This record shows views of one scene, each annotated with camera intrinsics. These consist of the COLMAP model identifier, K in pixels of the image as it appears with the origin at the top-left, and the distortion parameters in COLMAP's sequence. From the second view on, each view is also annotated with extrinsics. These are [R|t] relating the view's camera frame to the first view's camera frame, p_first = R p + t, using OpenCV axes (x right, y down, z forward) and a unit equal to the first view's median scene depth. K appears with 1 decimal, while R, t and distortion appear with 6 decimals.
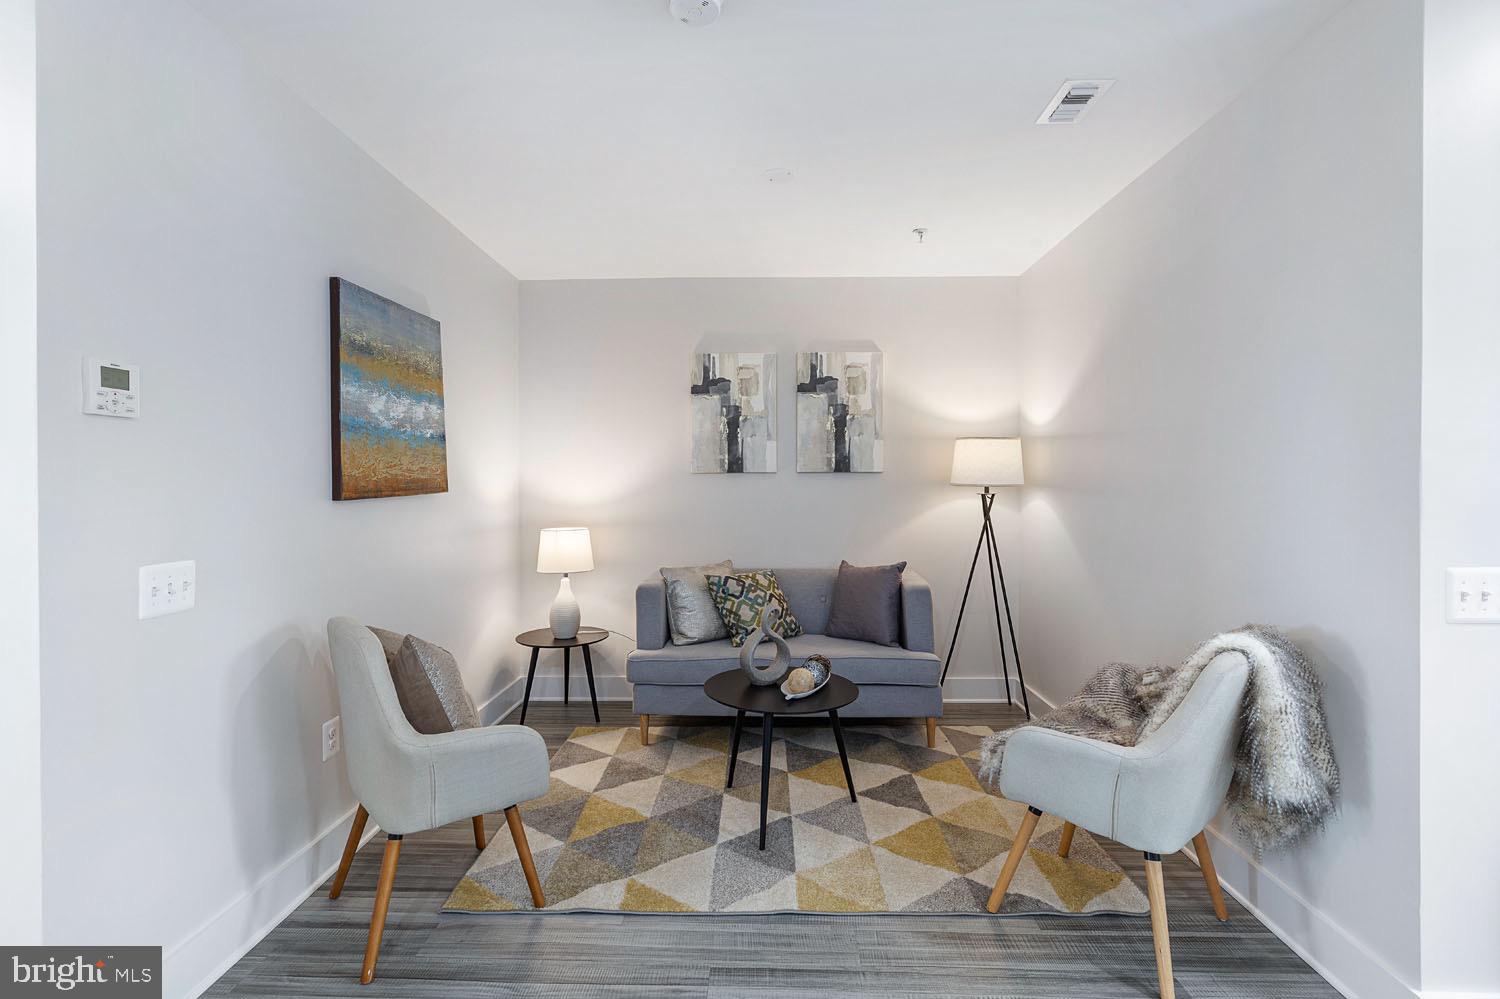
lens RADIAL K [[689.3, 0, 759.7], [0, 689.3, 469.4], [0, 0, 1]] dist [0.004018, 0.000972]
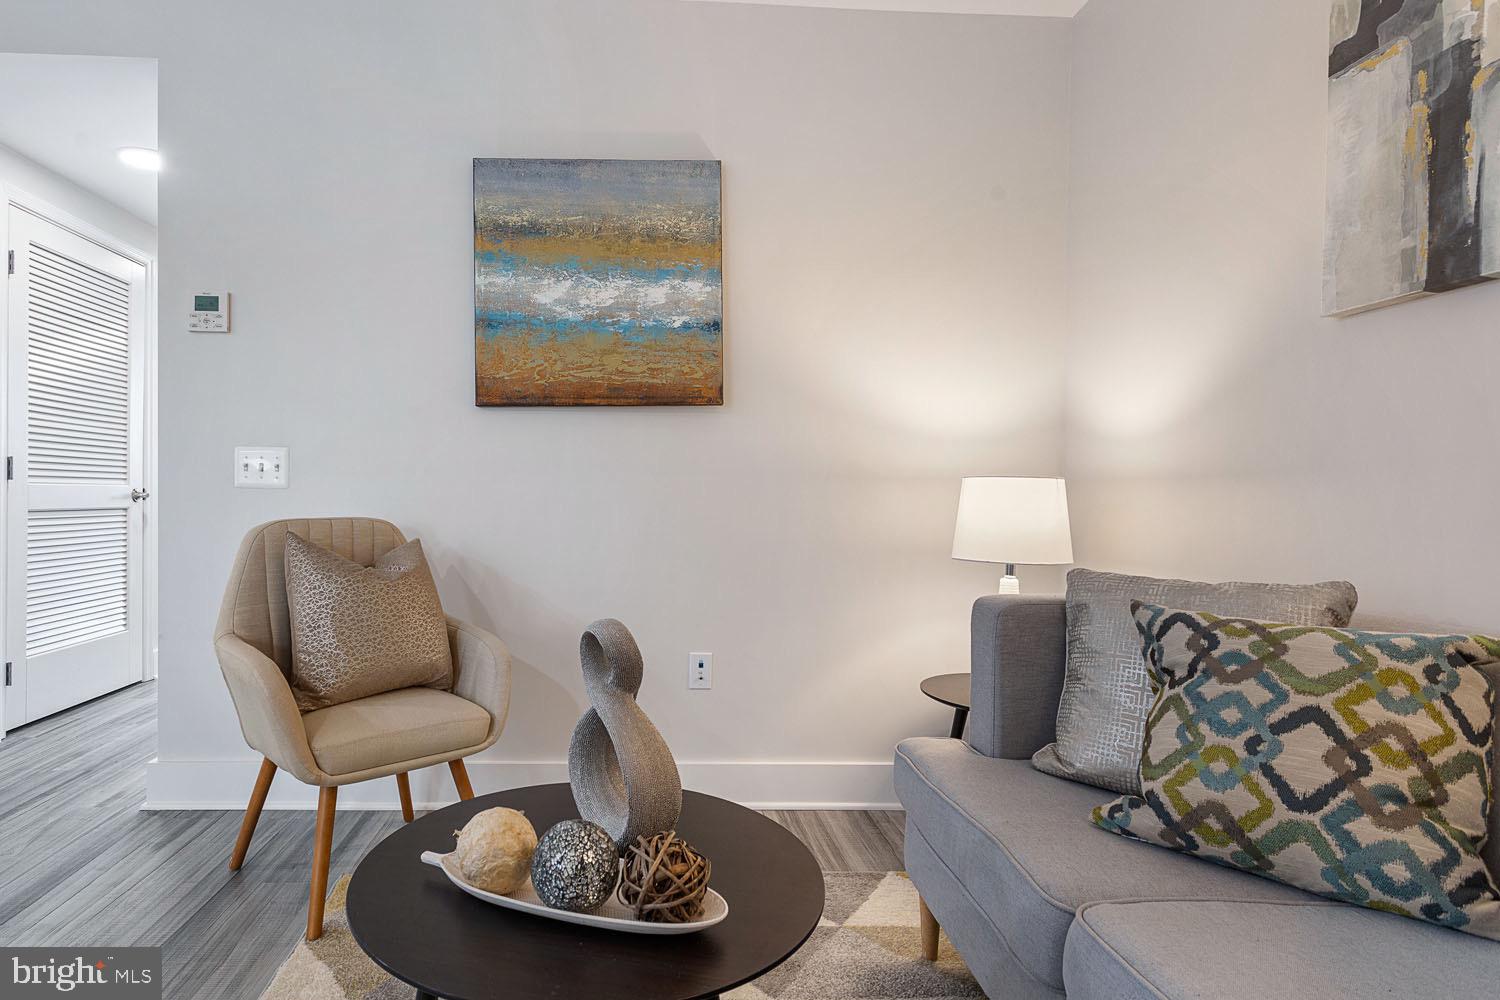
lens RADIAL K [[858.1, 0, 680.1], [0, 858.1, 489.0], [0, 0, 1]] dist [-0.002710, 0.001086]
pose [[0.062850, -0.000664, -0.998023, 0.332148], [0.004692, 0.999989, -0.000370, 0.098337], [0.998012, -0.004659, 0.062853, 0.756309]]
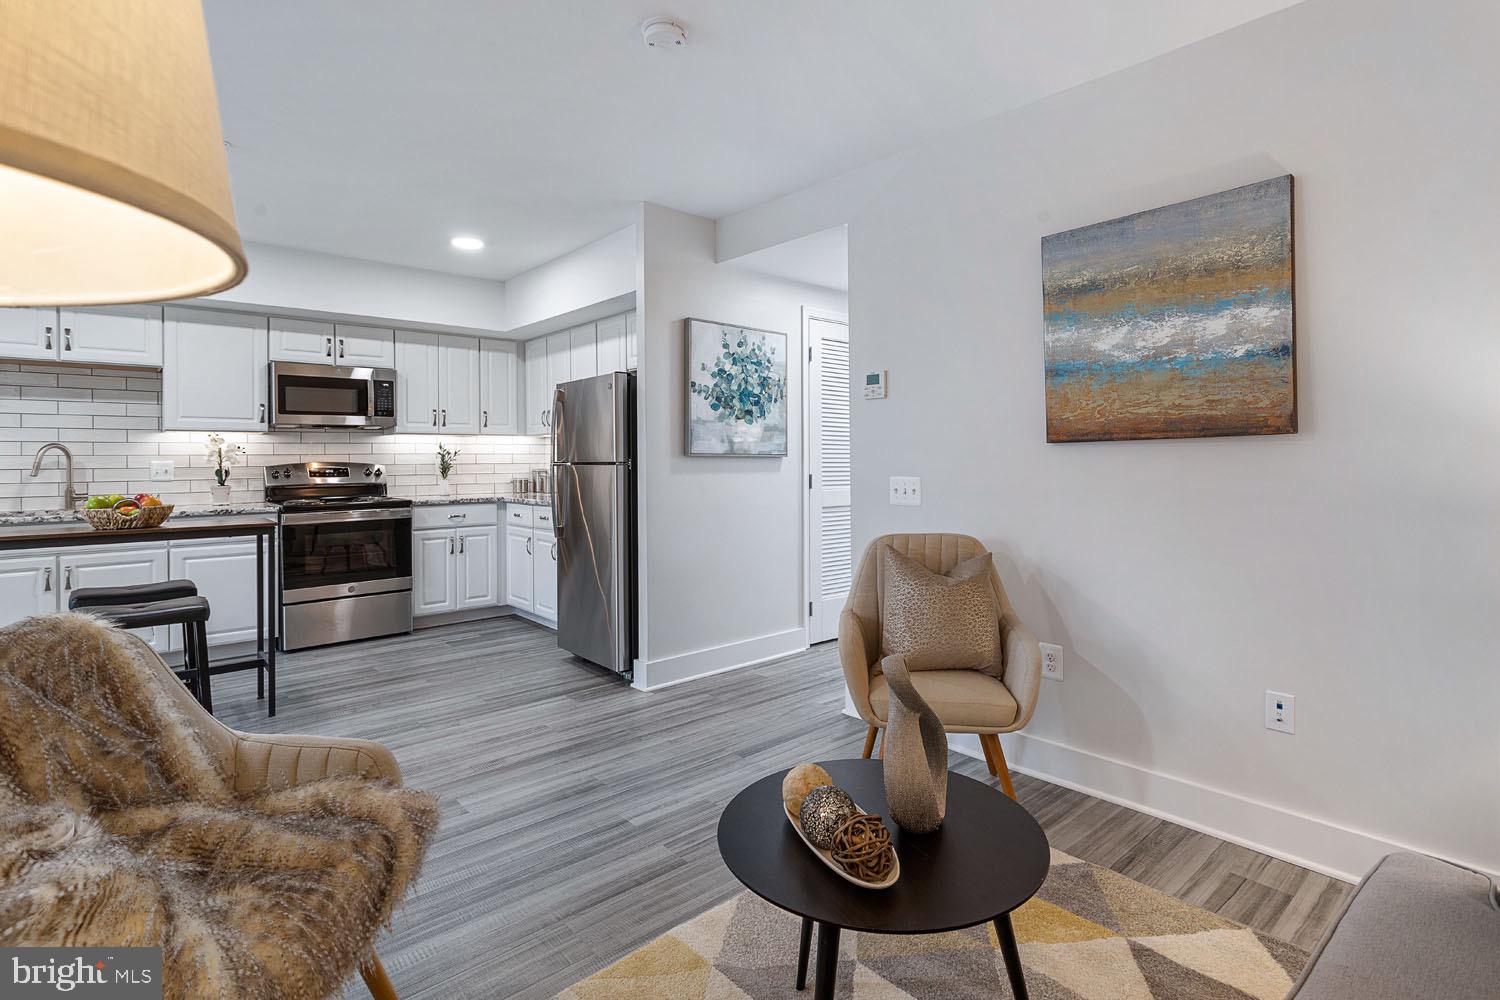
lens RADIAL K [[753.5, 0, 754.4], [0, 753.5, 451.0], [0, 0, 1]] dist [0.001992, 0.000665]
pose [[-0.732087, -0.005309, -0.681190, 0.334151], [0.013289, 0.999668, -0.022073, 0.049344], [0.681081, -0.025212, -0.731774, 0.980803]]
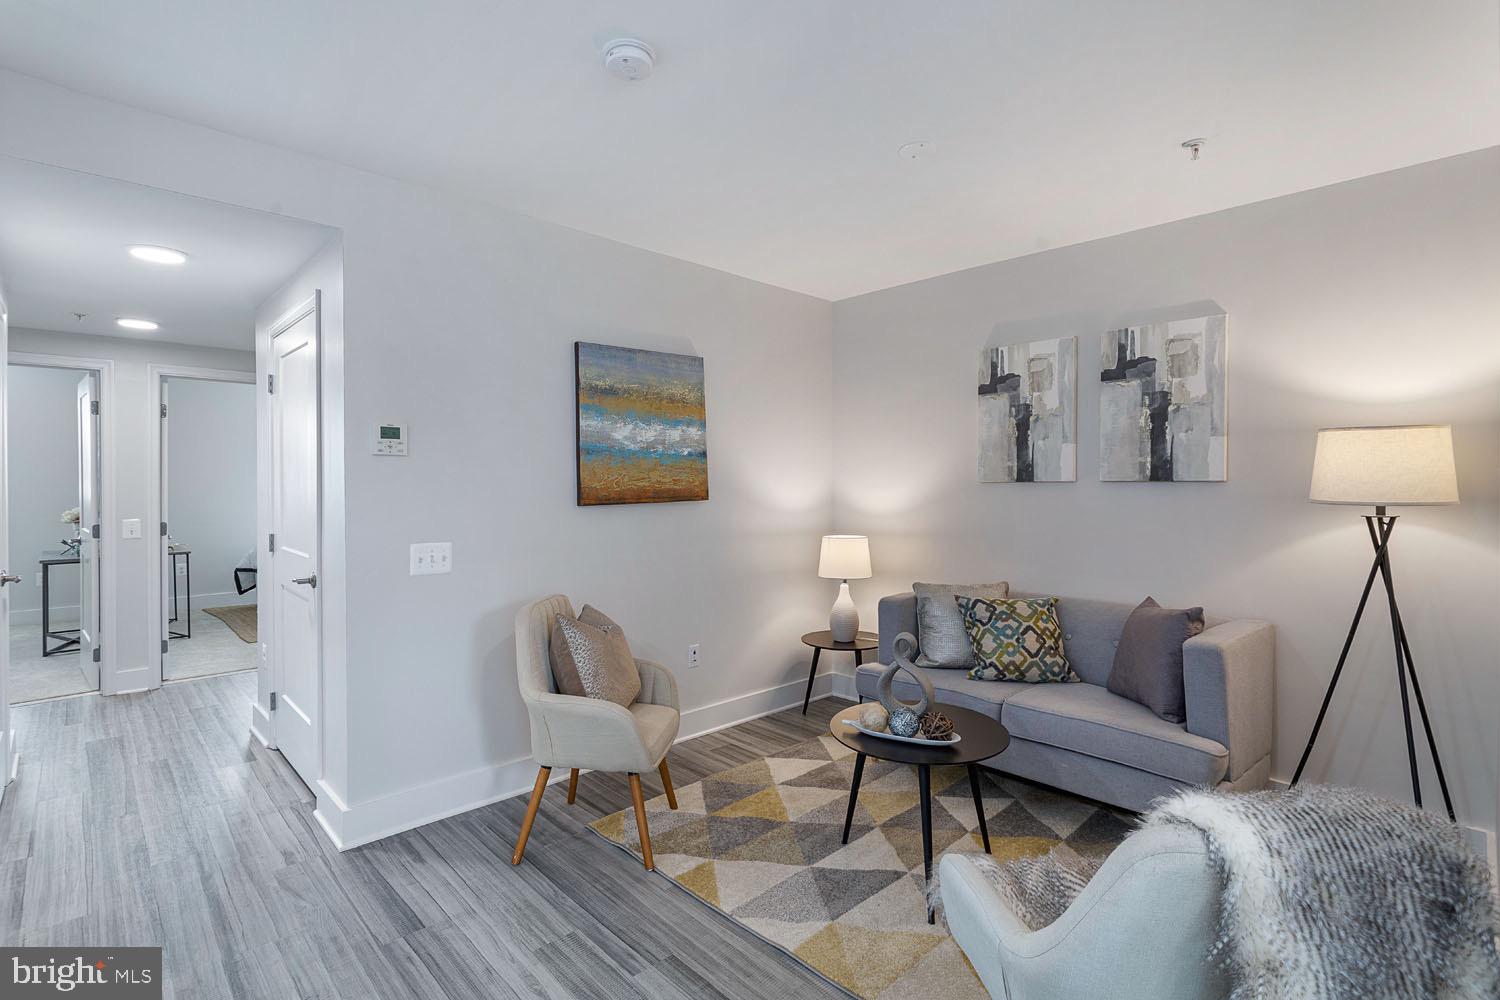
lens RADIAL K [[714.0, 0, 781.8], [0, 714.0, 471.2], [0, 0, 1]] dist [-0.002390, 0.000254]
pose [[0.725133, -0.009349, -0.688545, 0.408858], [0.009169, 0.999950, -0.003922, -0.008781], [0.688548, -0.003469, 0.725183, 0.161789]]
